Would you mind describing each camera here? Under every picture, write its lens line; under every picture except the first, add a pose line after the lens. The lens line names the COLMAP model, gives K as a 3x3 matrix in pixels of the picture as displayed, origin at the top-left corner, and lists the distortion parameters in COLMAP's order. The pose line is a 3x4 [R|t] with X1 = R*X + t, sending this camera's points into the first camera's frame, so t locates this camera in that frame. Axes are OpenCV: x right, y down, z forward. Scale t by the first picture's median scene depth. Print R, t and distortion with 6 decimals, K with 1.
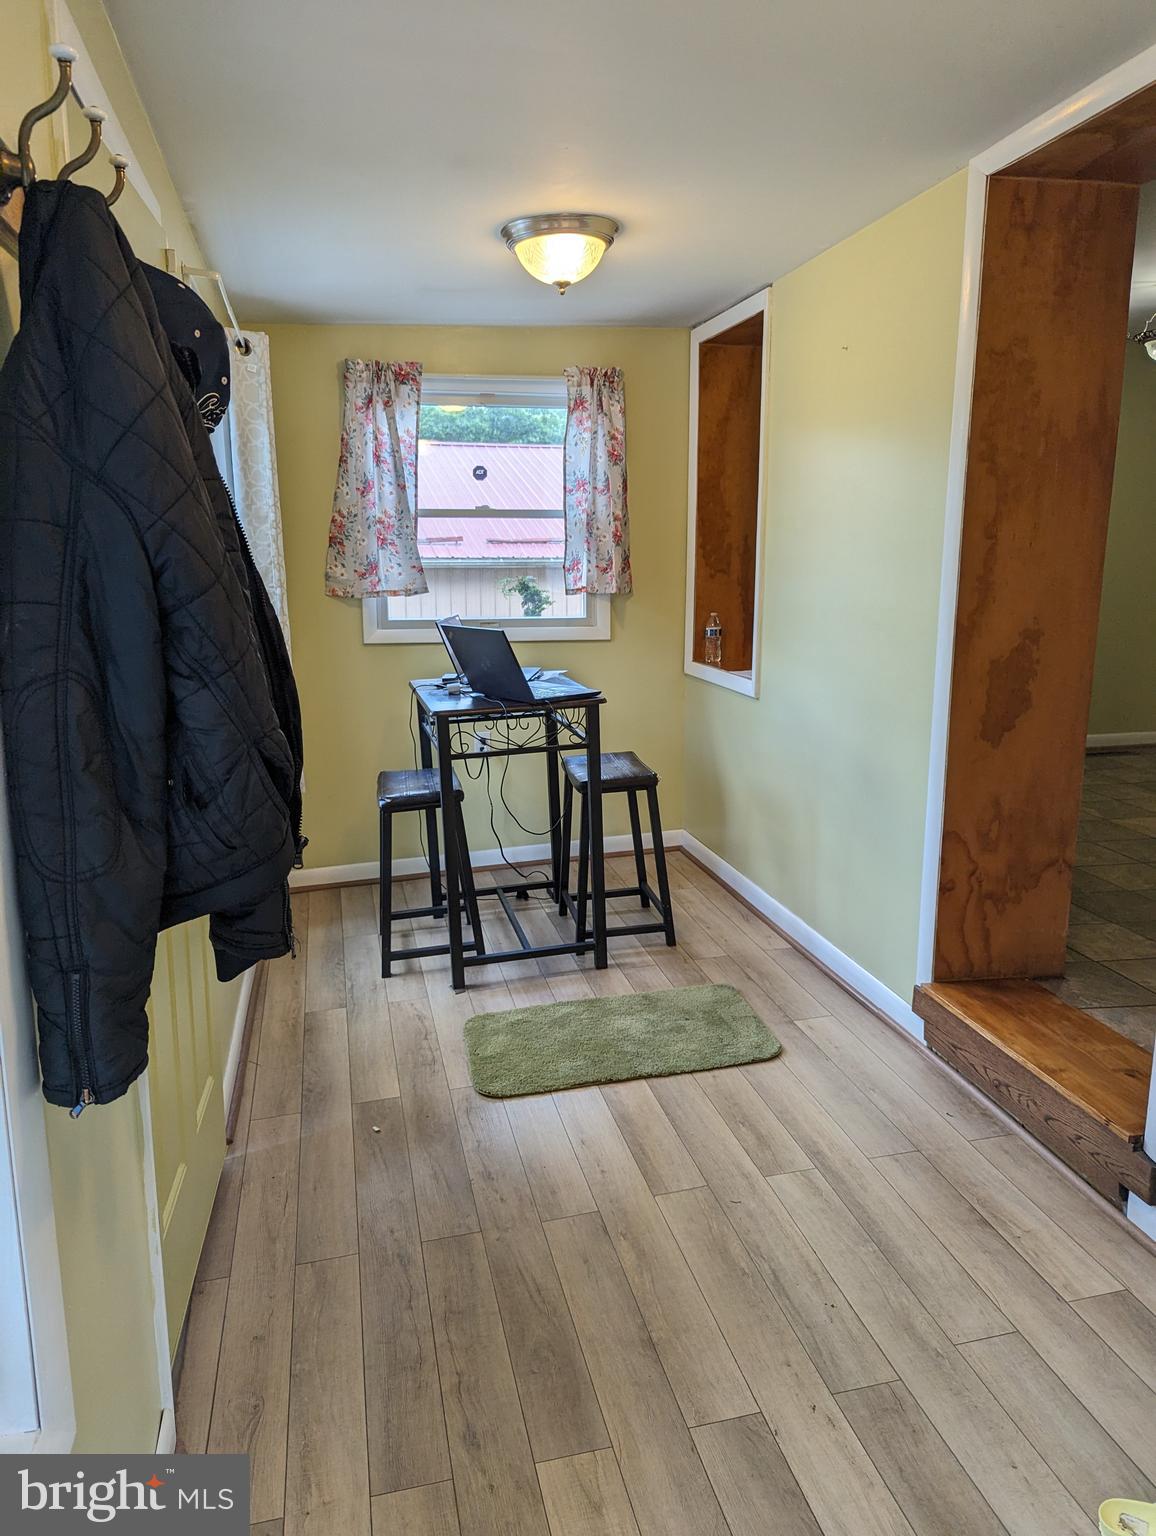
lens RADIAL K [[1083.5, 0, 583.0], [0, 1083.5, 769.7], [0, 0, 1]] dist [0.053028, -0.049440]
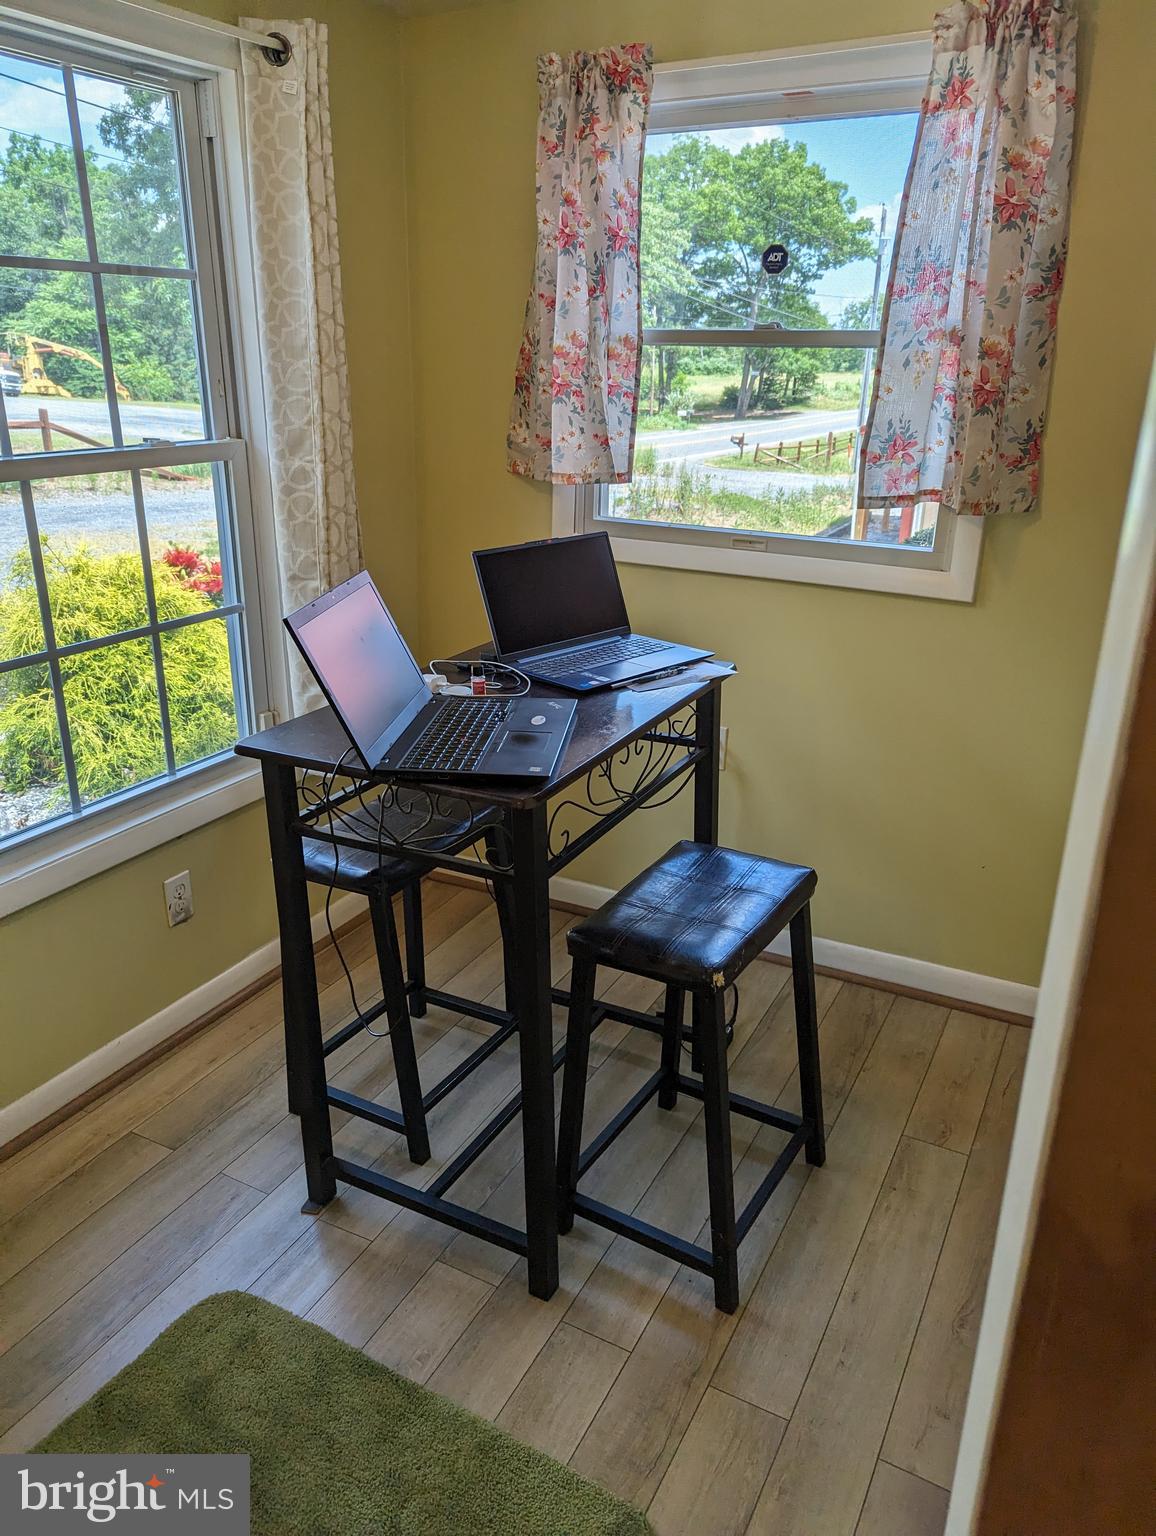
lens RADIAL K [[1083.5, 0, 576.7], [0, 1083.5, 751.4], [0, 0, 1]] dist [0.053028, -0.049440]
pose [[0.750310, 0.244607, -0.614168, 0.232121], [-0.150247, 0.967813, 0.201903, -0.137714], [0.643786, -0.059213, 0.762911, 0.533173]]
